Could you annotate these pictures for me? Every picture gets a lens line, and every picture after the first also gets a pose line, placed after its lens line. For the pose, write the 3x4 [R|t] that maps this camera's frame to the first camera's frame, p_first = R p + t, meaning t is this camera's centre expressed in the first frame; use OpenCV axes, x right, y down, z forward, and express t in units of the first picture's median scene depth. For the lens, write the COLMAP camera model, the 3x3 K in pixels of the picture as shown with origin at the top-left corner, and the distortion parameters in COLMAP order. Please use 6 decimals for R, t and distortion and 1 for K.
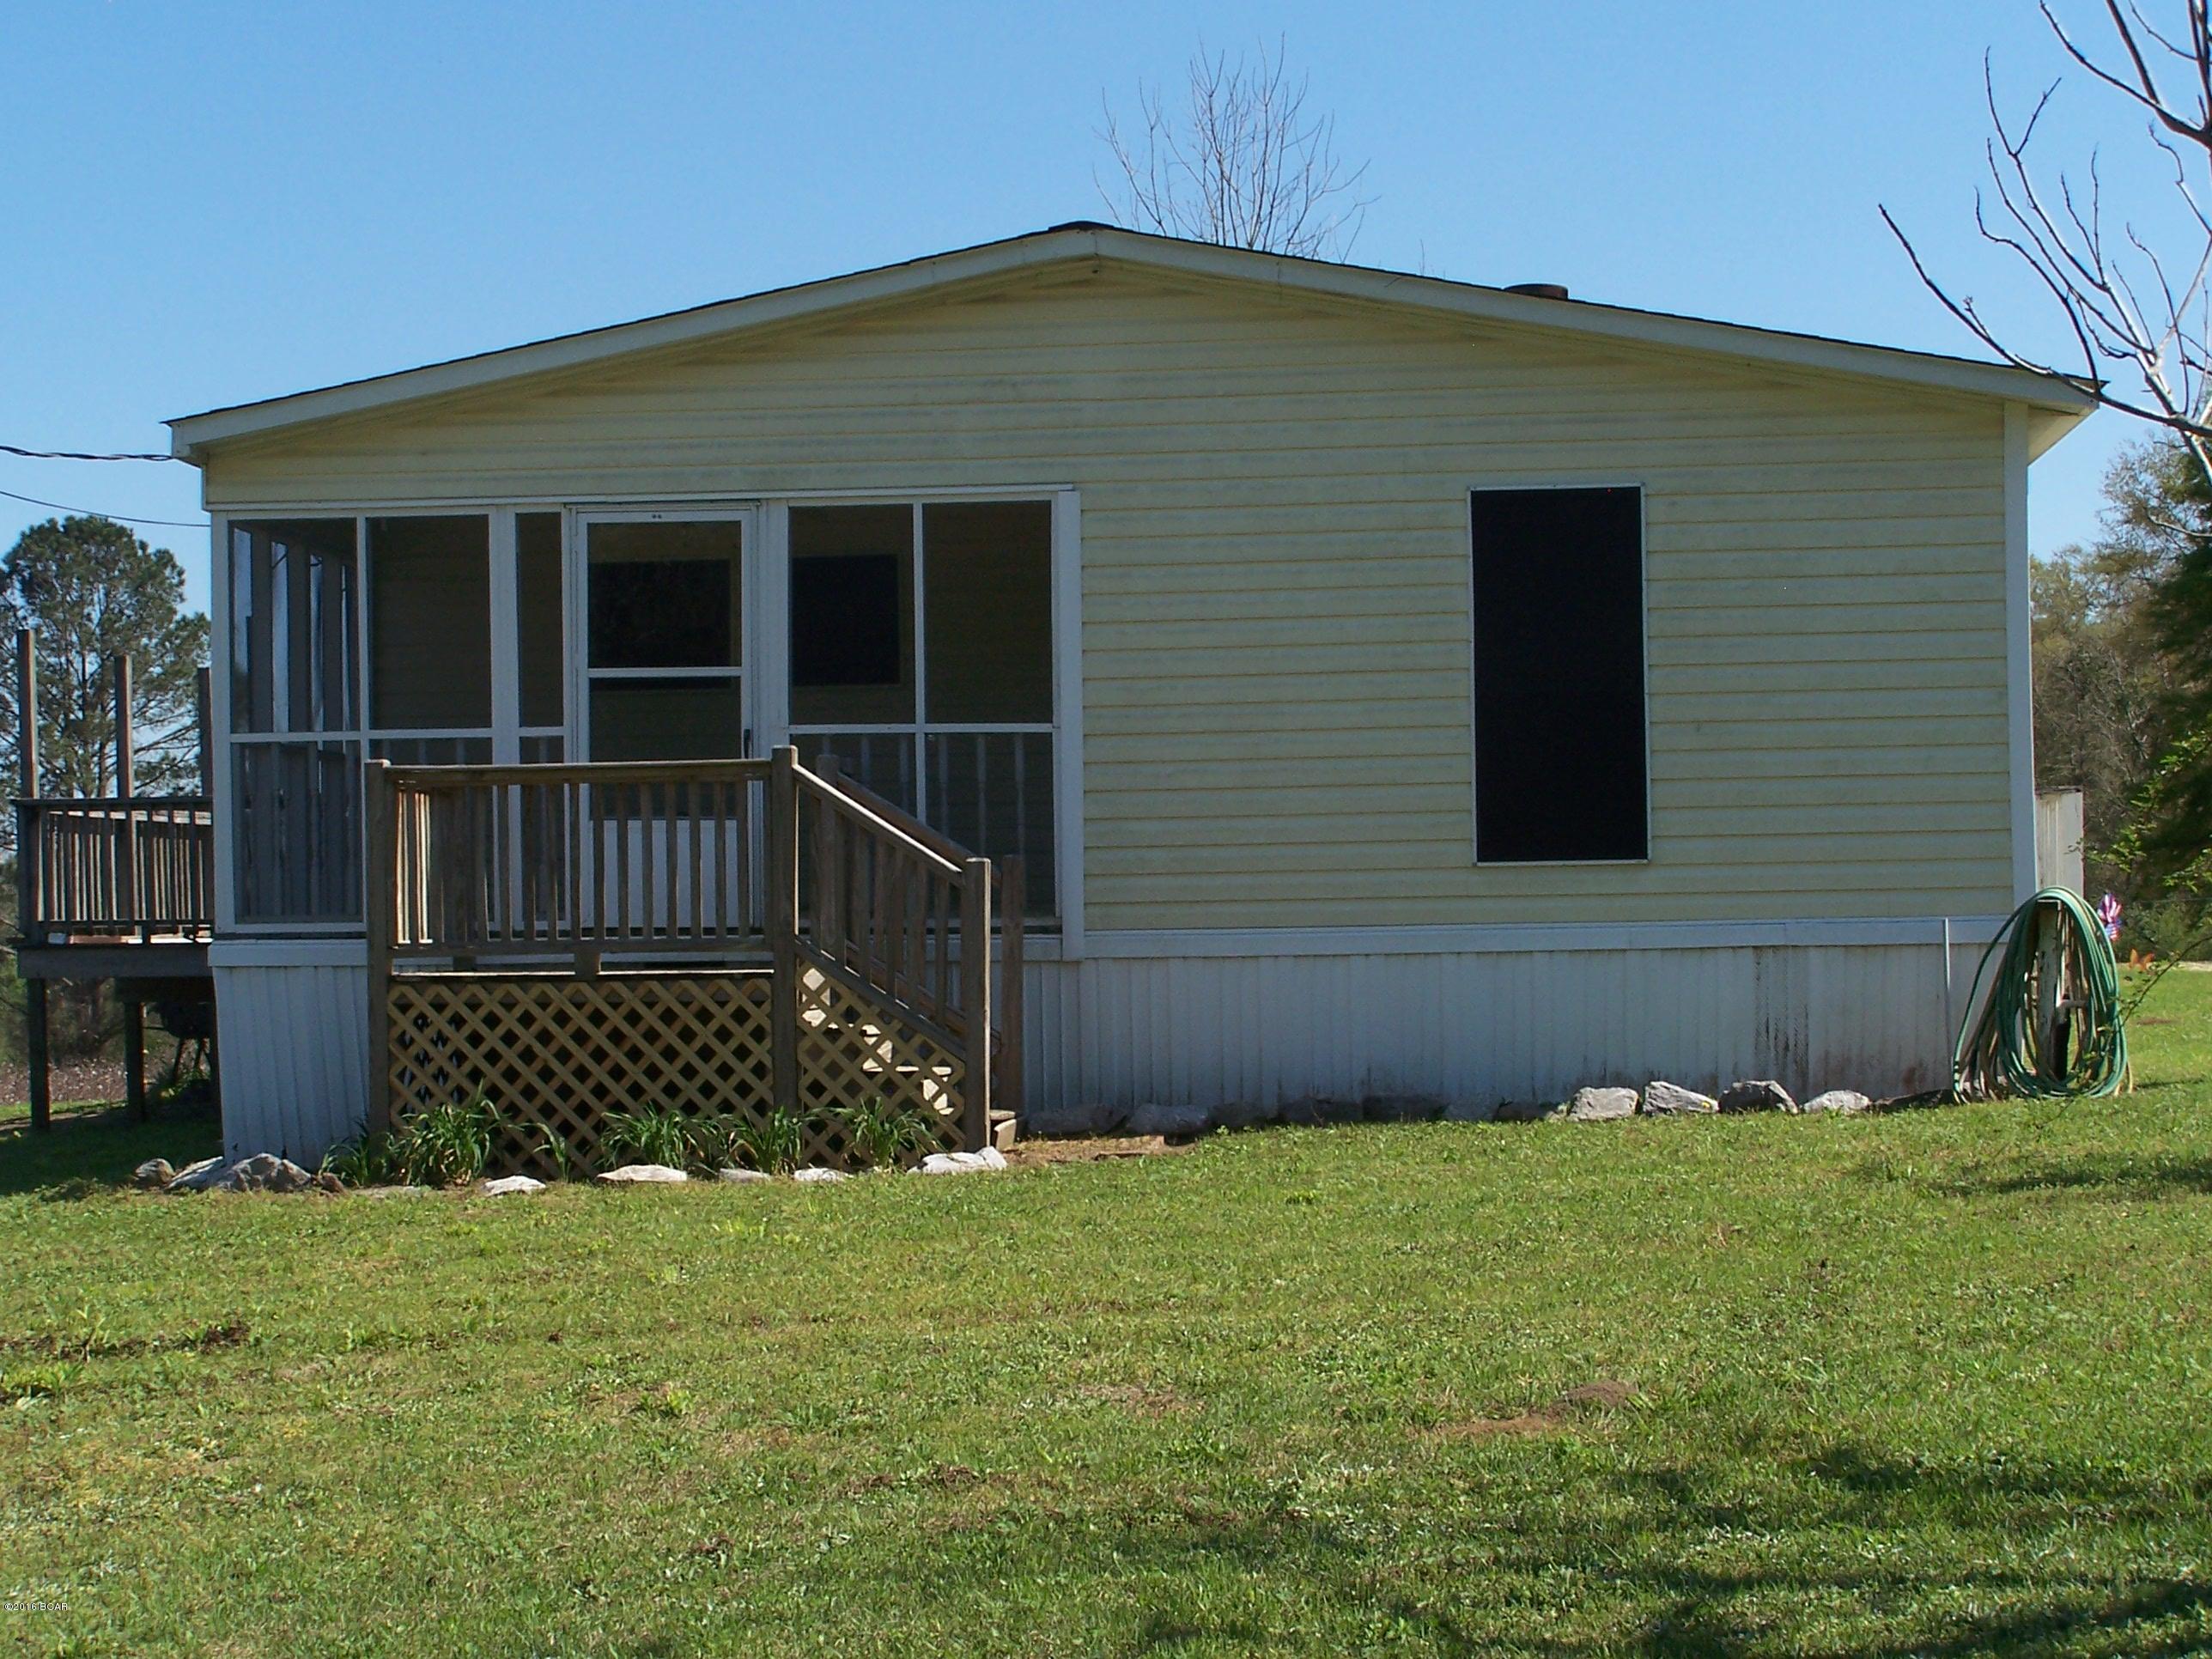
lens RADIAL K [[3986.1, 0, 1106.0], [0, 3986.1, 829.5], [0, 0, 1]] dist [-0.046953, -0.064539]
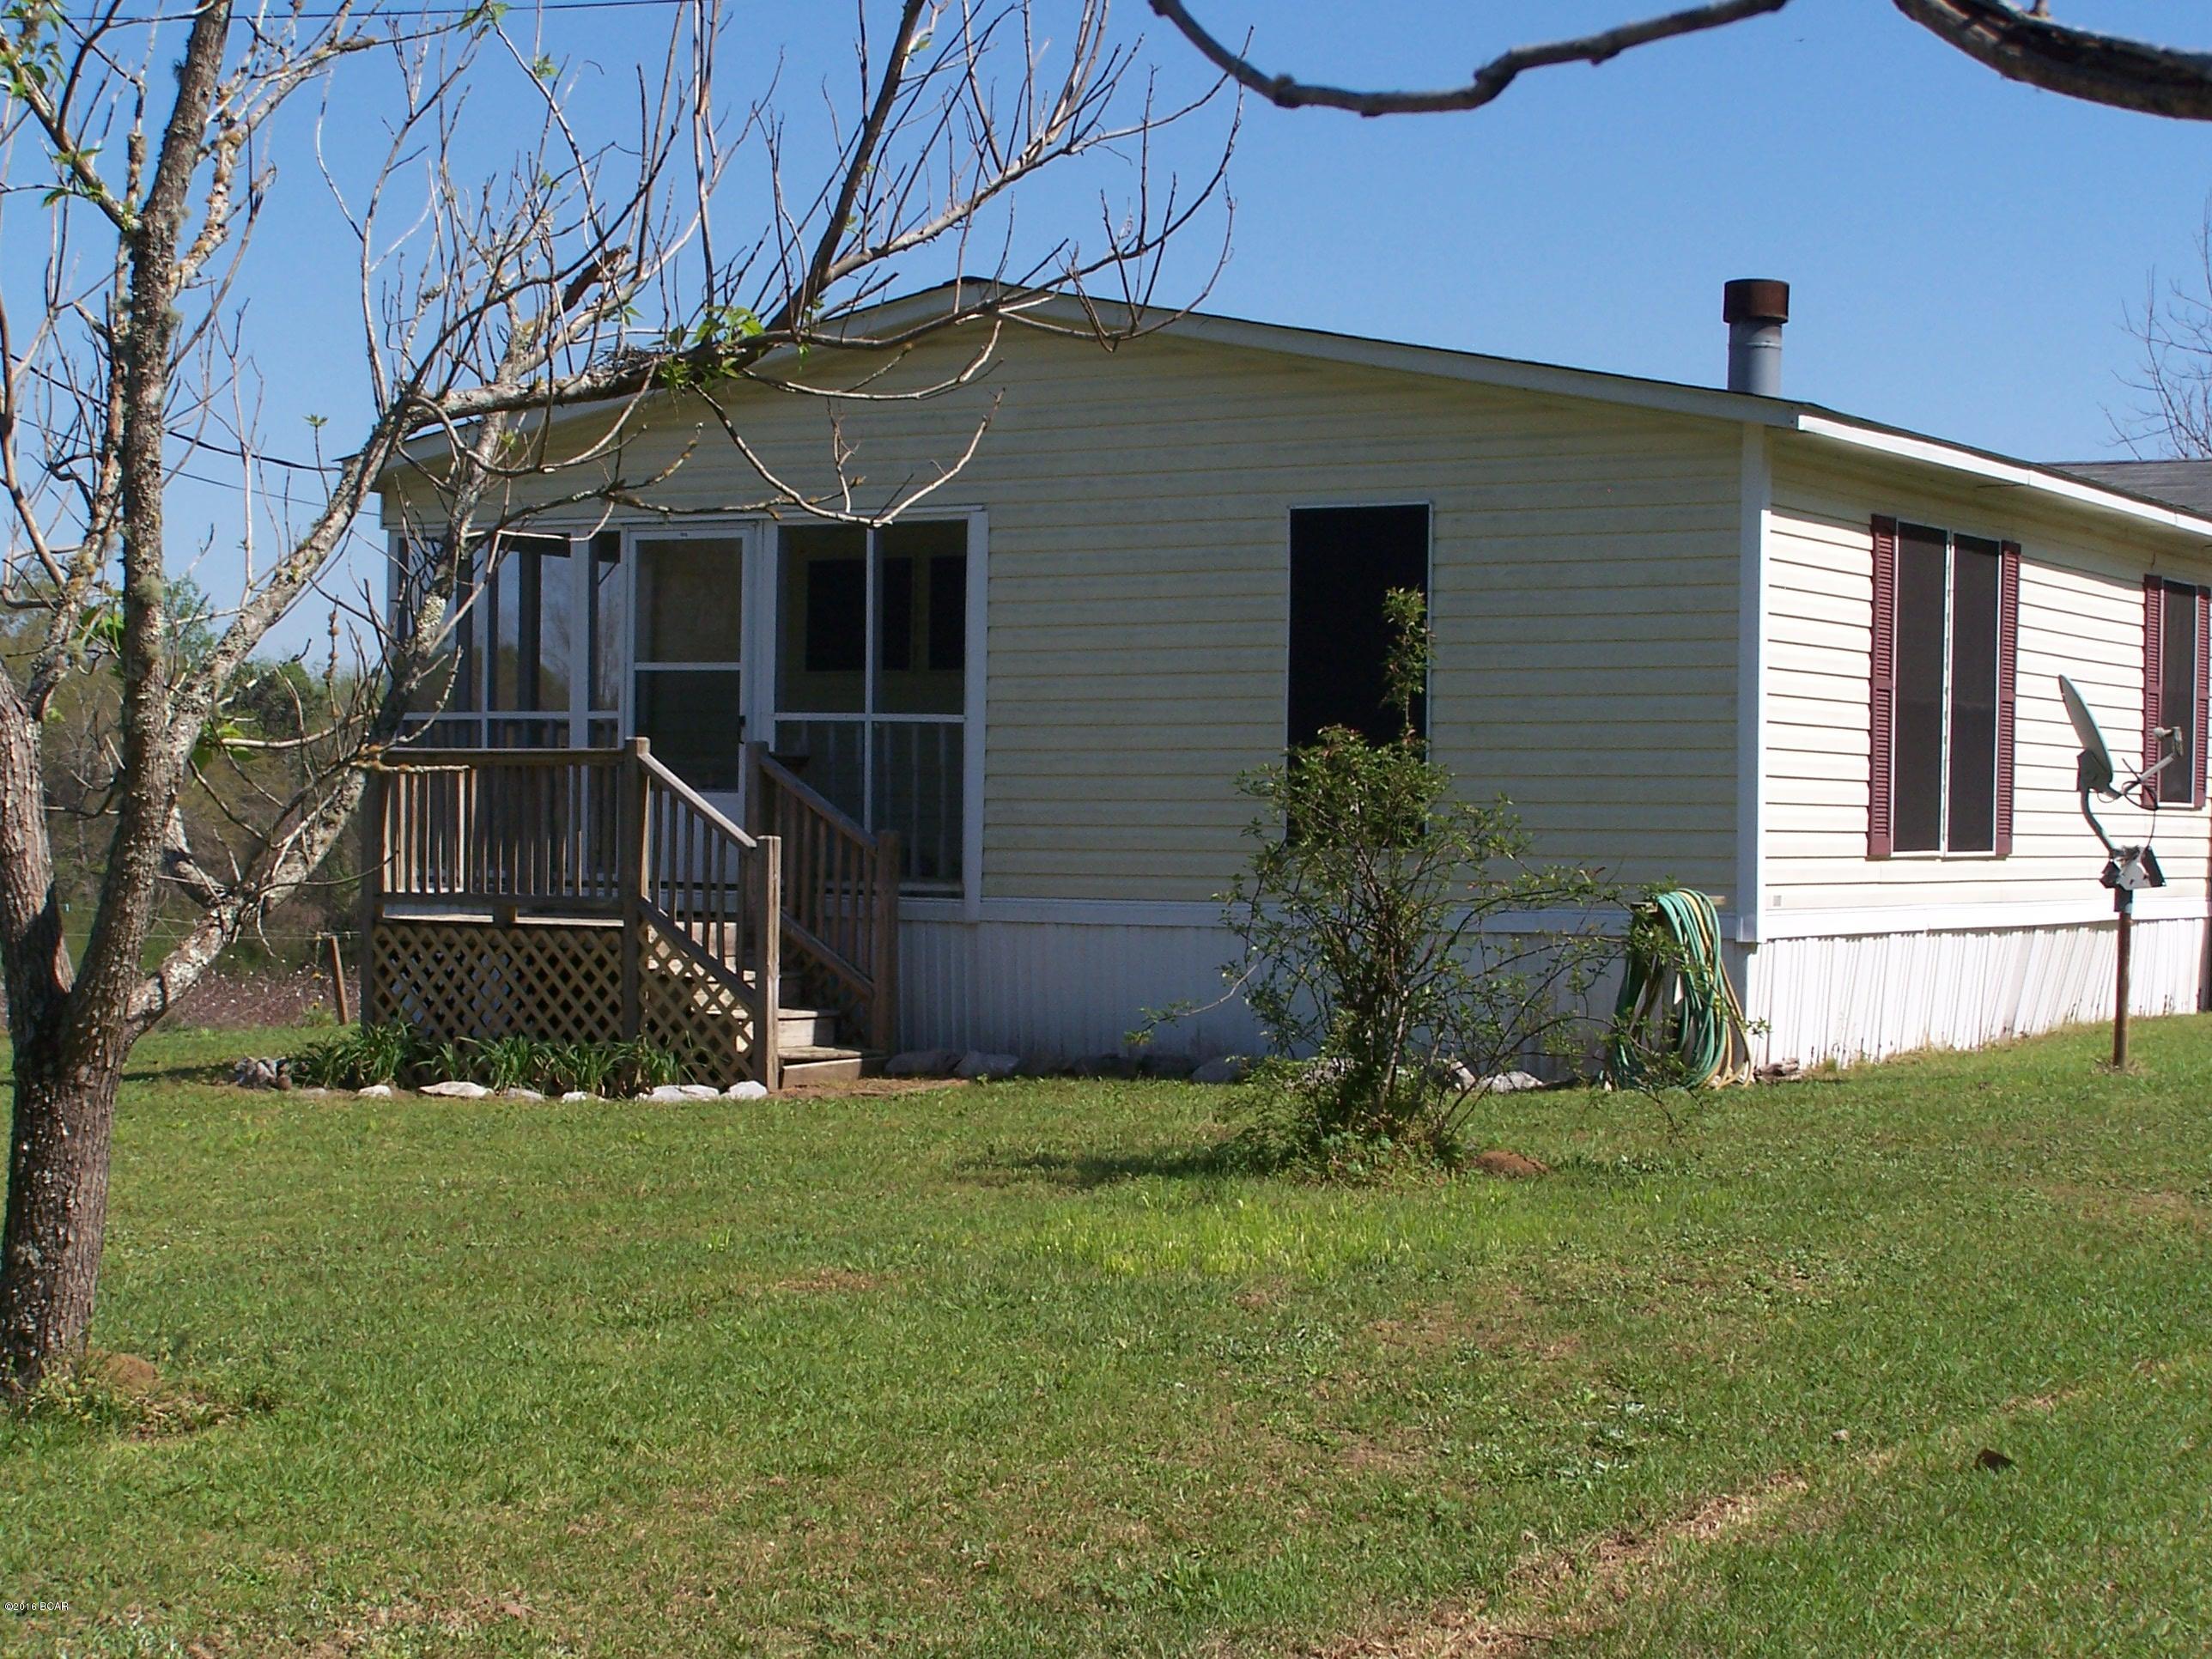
lens RADIAL K [[3986.1, 0, 1106.0], [0, 3986.1, 829.5], [0, 0, 1]] dist [-0.046953, -0.064539]
pose [[0.907638, 0.025312, -0.418990, 0.510535], [-0.013374, 0.999417, 0.031404, -0.030624], [0.419541, -0.022900, 0.907447, -0.021714]]
